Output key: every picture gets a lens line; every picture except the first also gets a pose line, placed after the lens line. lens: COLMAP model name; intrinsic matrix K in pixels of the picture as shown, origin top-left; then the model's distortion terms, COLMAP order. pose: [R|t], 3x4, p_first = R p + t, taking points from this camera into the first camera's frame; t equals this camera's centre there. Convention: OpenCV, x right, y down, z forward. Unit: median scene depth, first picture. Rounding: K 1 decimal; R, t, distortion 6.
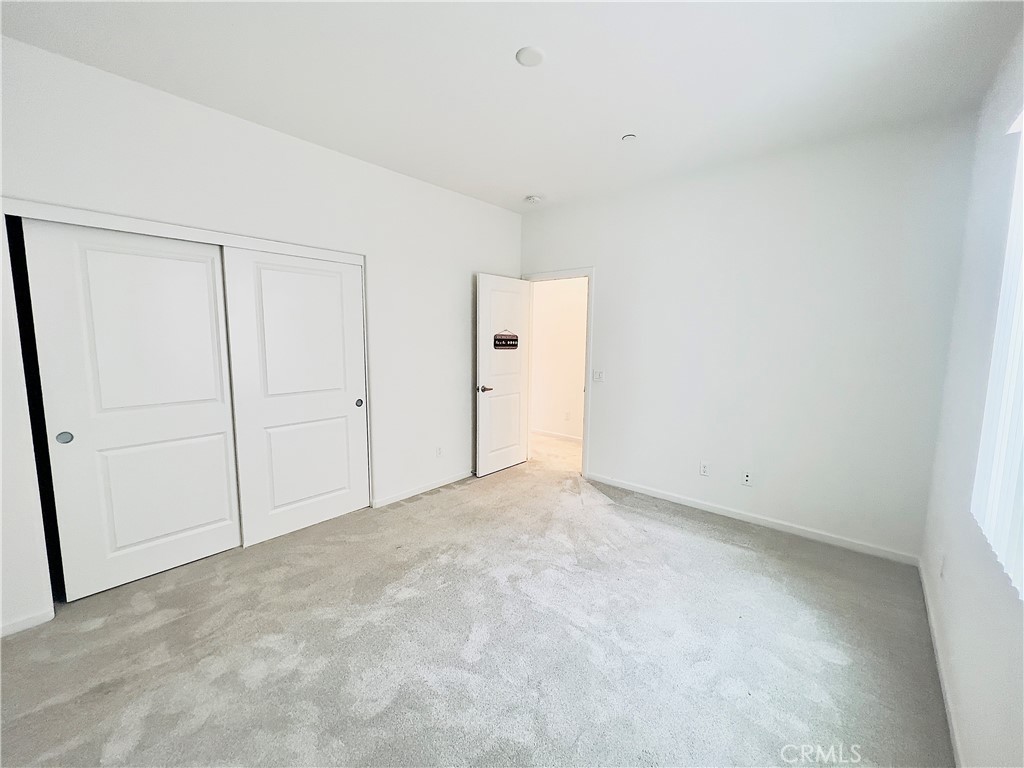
lens RADIAL K [[407.9, 0, 510.2], [0, 407.9, 383.3], [0, 0, 1]] dist [0.001281, -0.000283]
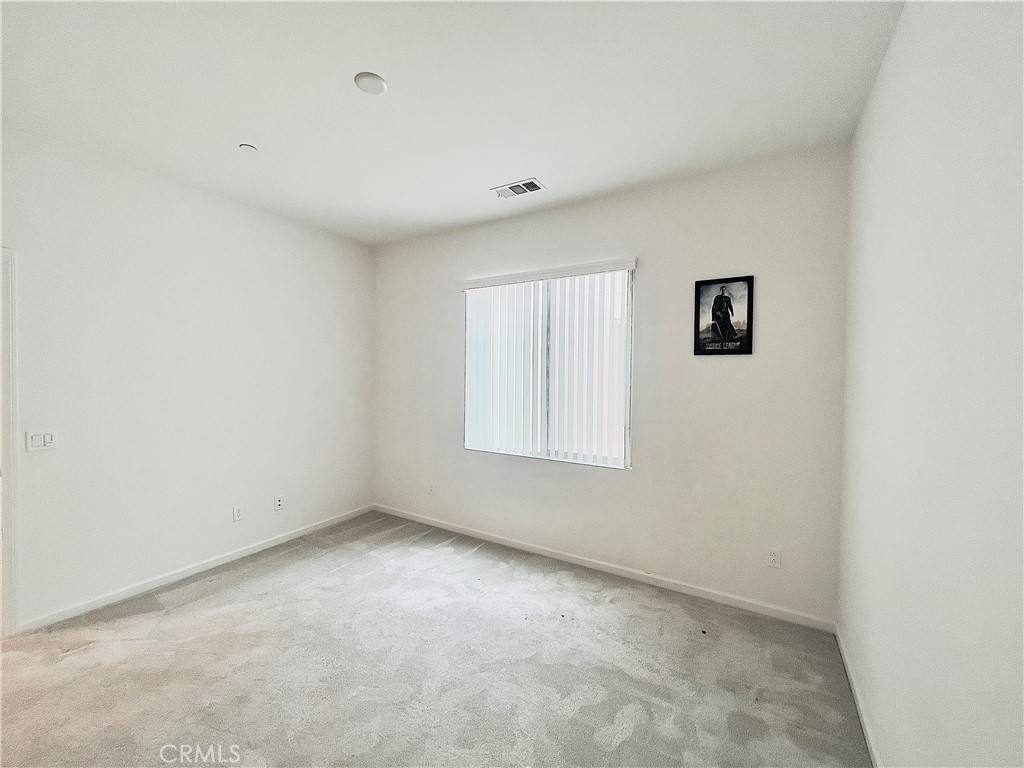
lens RADIAL K [[407.9, 0, 510.2], [0, 407.9, 383.3], [0, 0, 1]] dist [0.001281, -0.000283]
pose [[-0.180142, -0.035829, 0.982988, -0.552180], [0.097231, 0.993794, 0.054041, -0.078803], [-0.978823, 0.105312, -0.175540, 0.523980]]
